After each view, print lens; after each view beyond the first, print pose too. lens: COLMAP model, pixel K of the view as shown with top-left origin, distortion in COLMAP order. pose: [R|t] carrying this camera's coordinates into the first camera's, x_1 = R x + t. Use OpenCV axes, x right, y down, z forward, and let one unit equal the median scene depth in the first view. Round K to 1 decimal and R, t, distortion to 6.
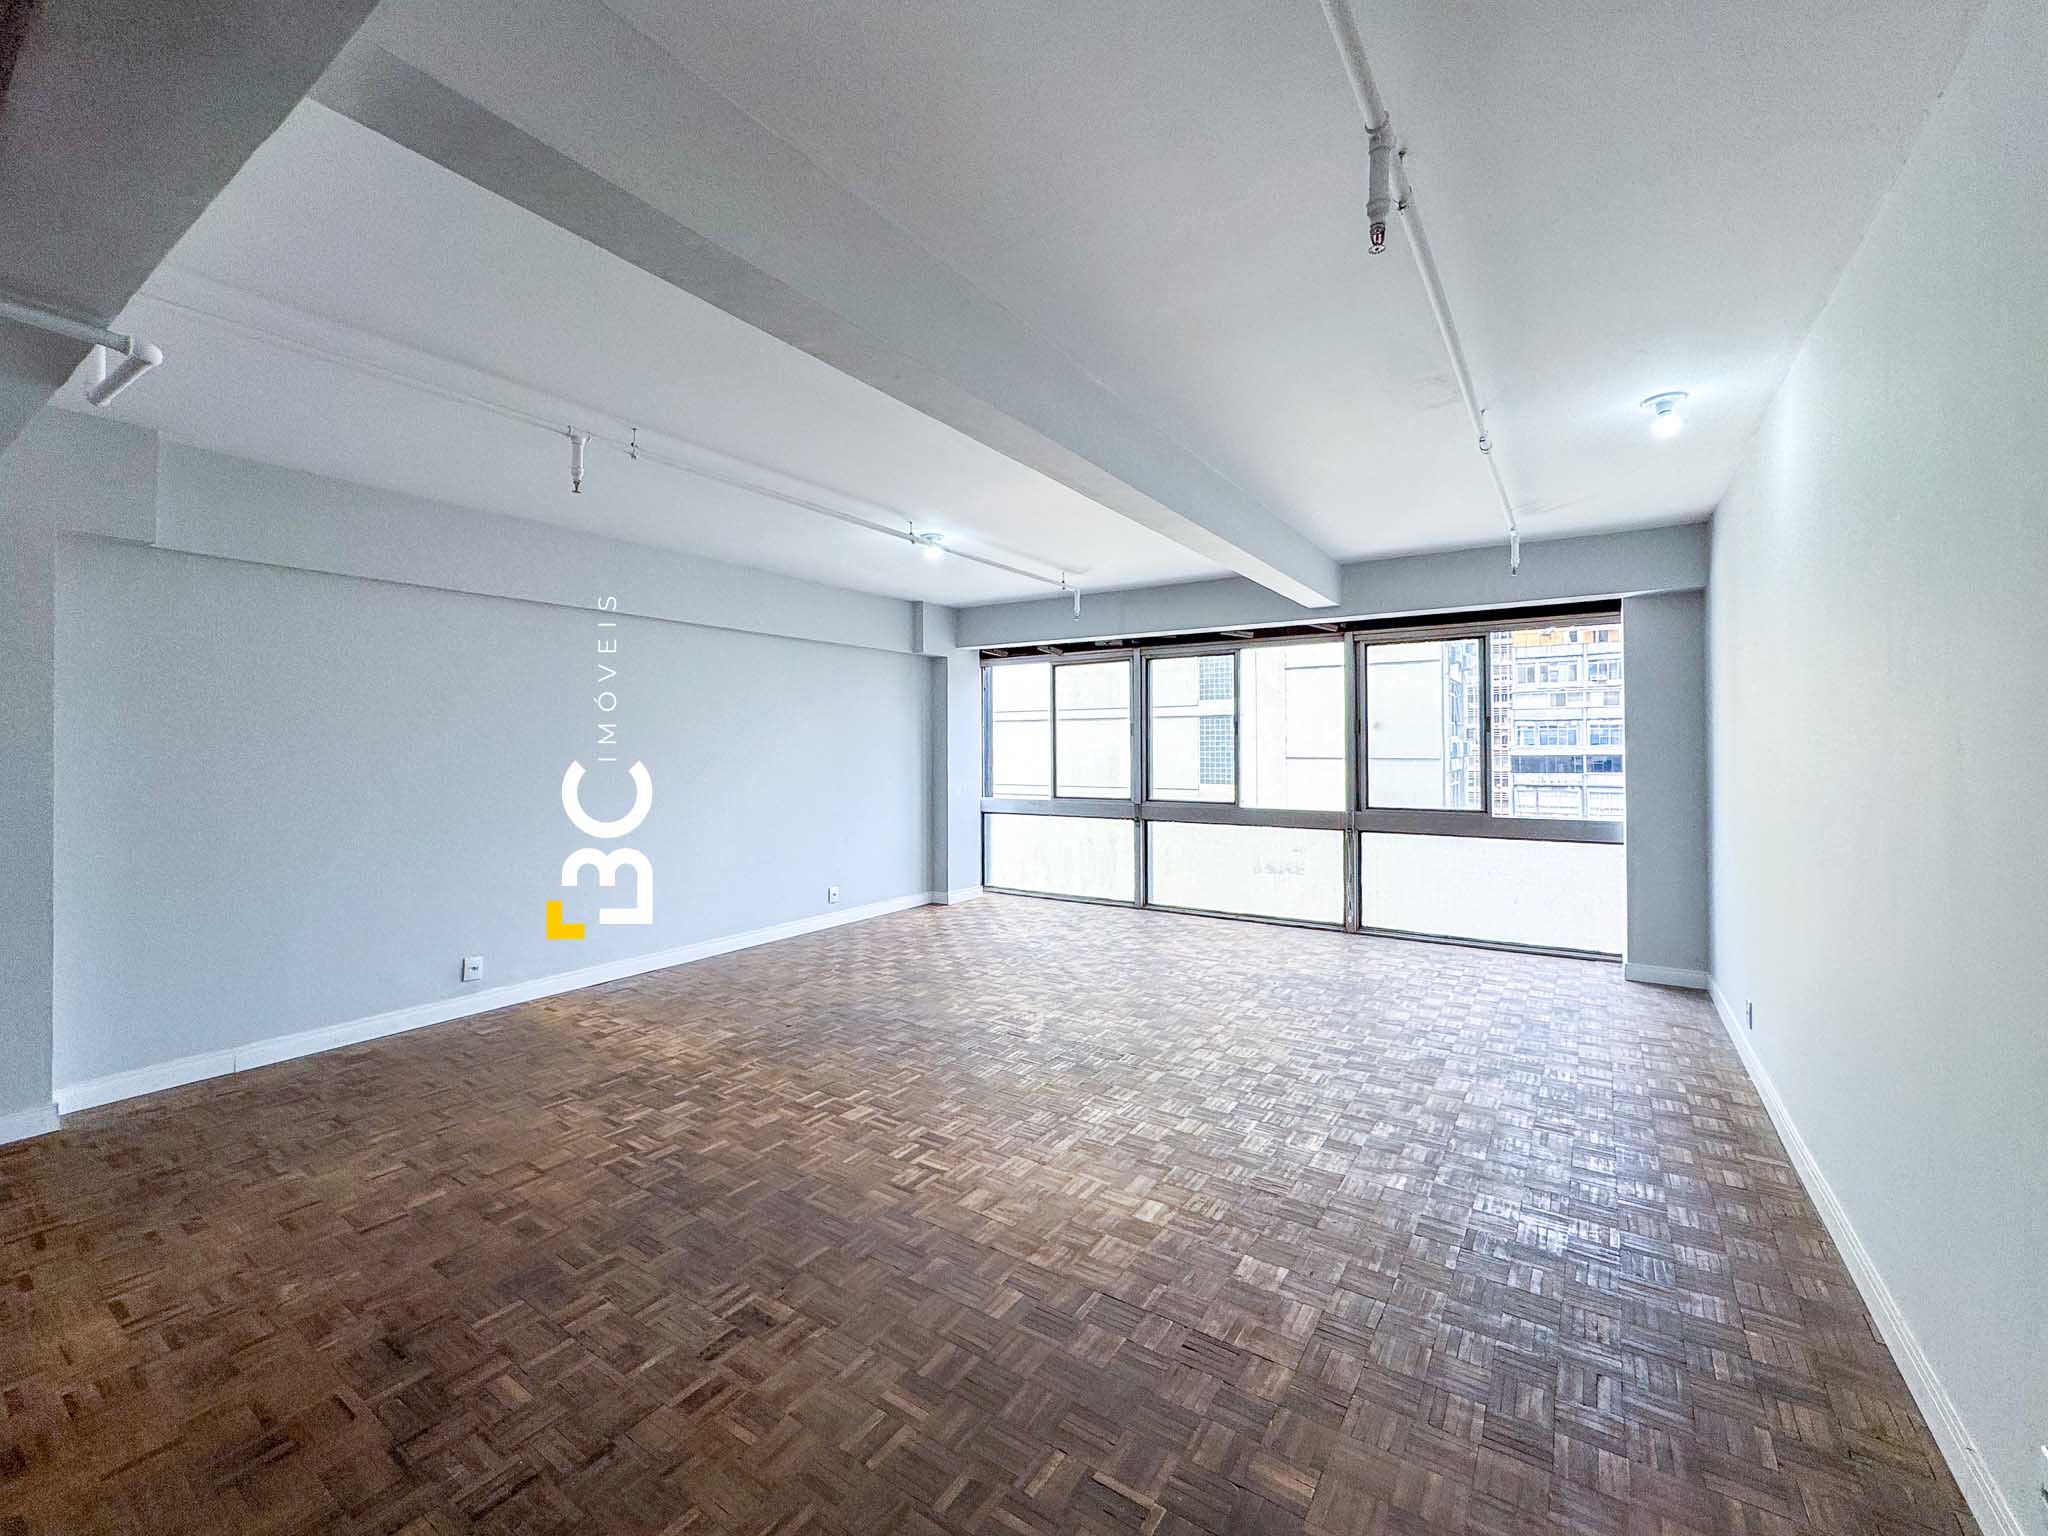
lens RADIAL K [[858.9, 0, 1014.4], [0, 858.9, 738.8], [0, 0, 1]] dist [-0.017374, 0.000034]
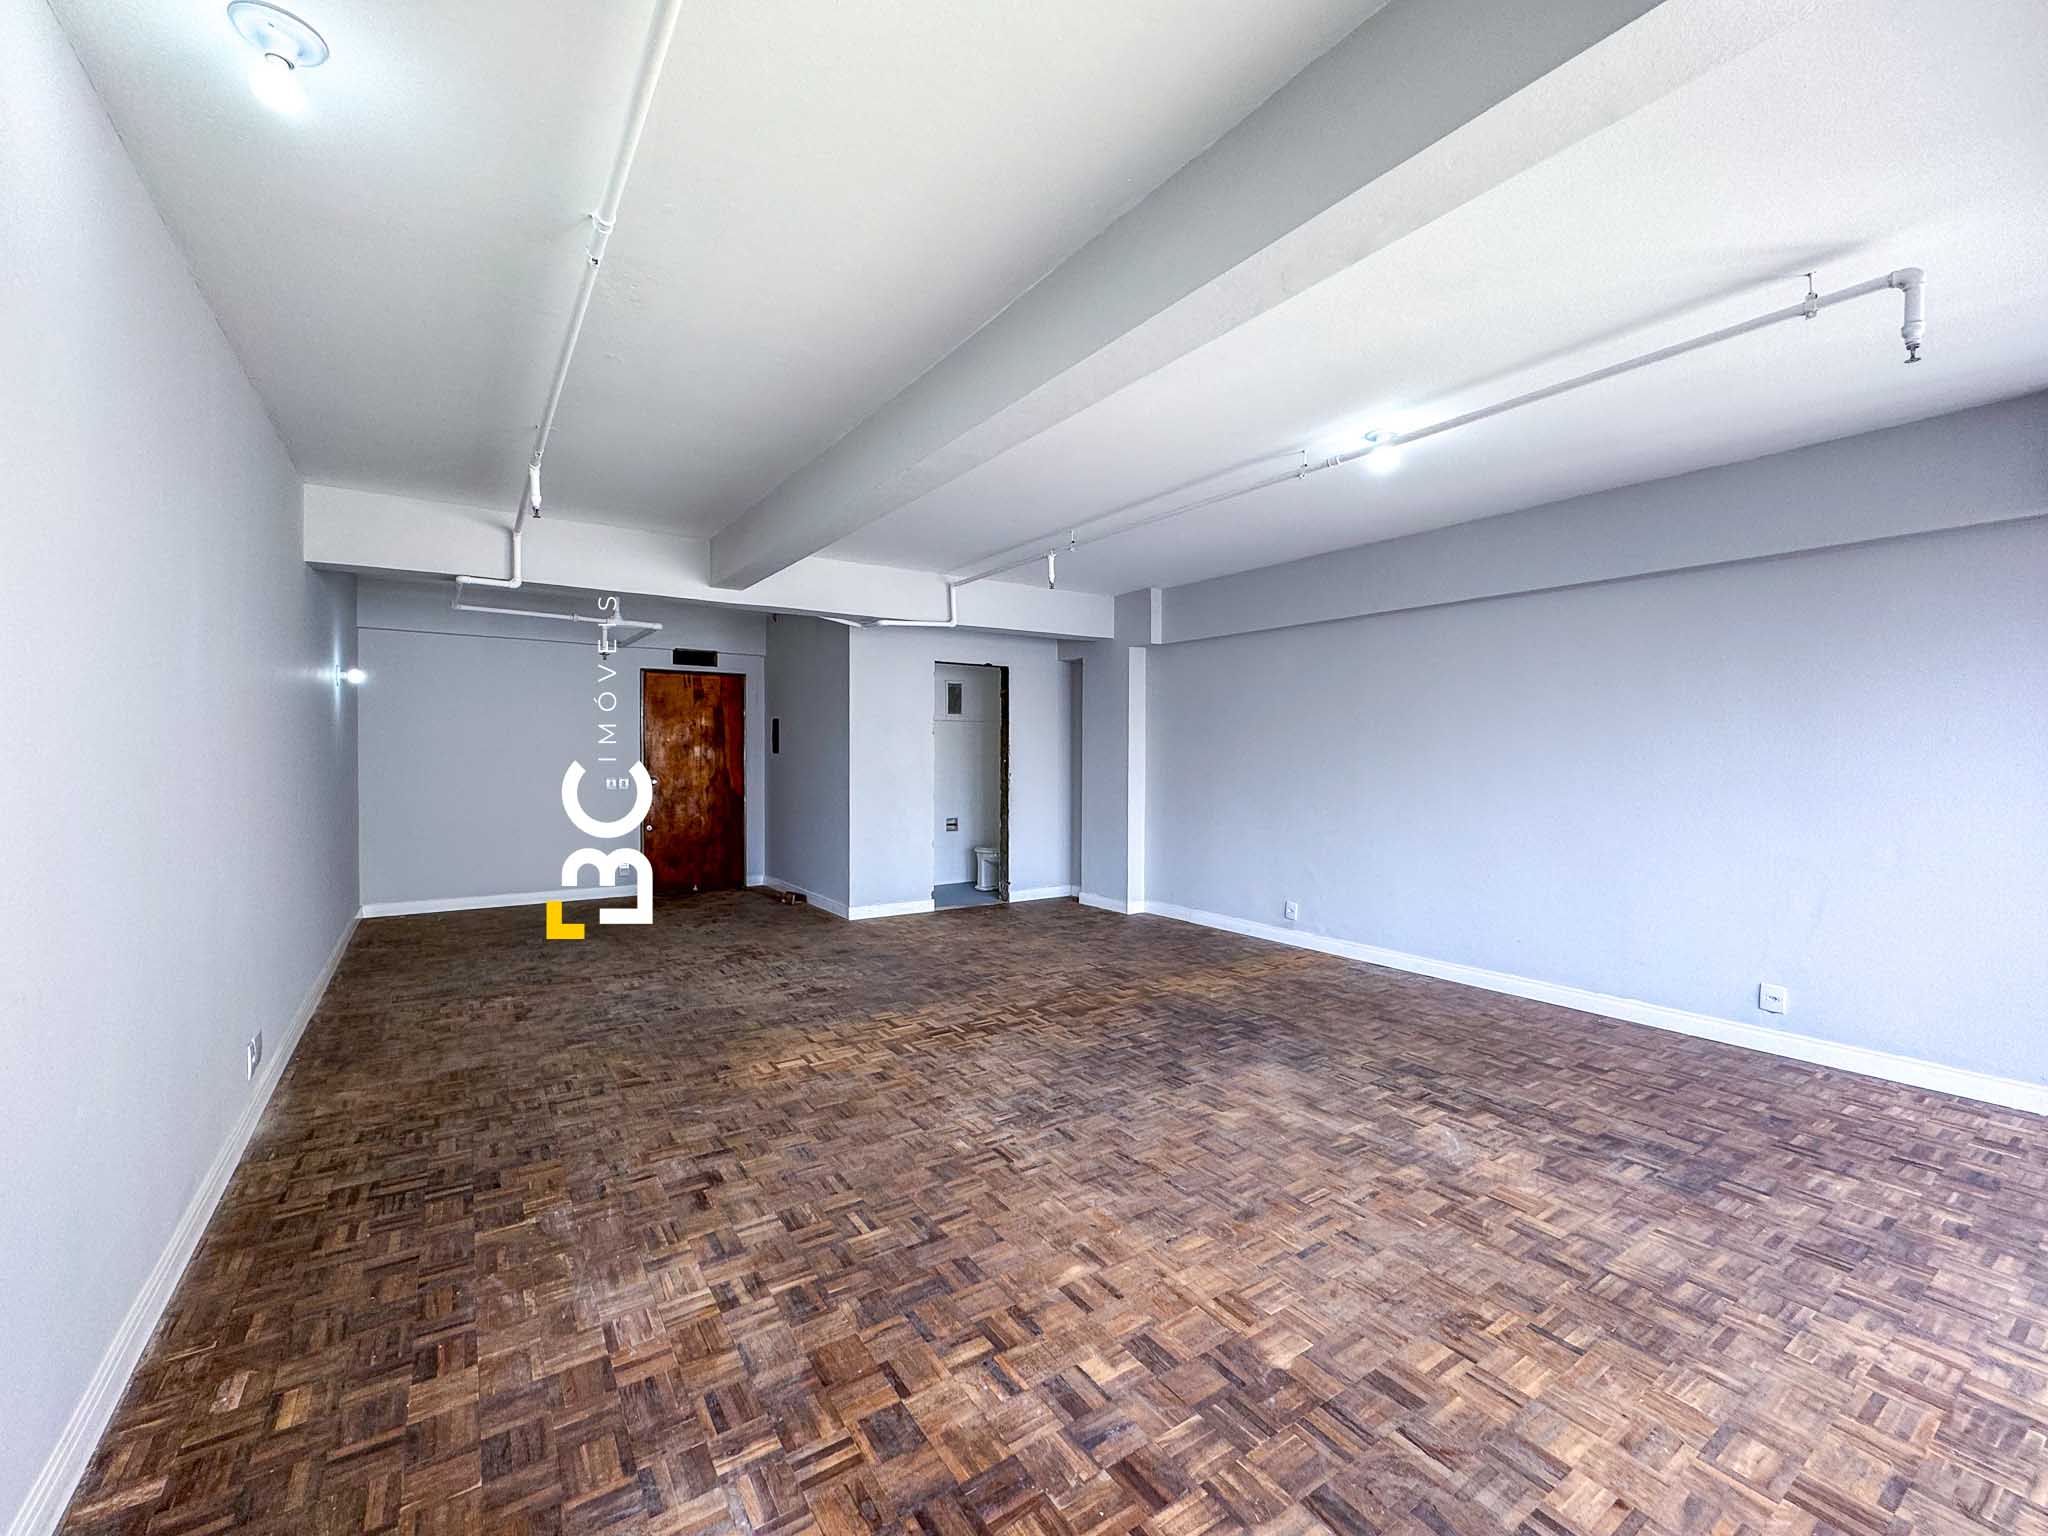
lens RADIAL K [[851.7, 0, 1002.9], [0, 851.7, 760.9], [0, 0, 1]] dist [-0.001062, 0.000141]
pose [[-0.388679, 0.016612, -0.921224, 0.722956], [0.020030, 0.999754, 0.009577, 0.018648], [0.921156, -0.014730, -0.388916, 1.063606]]
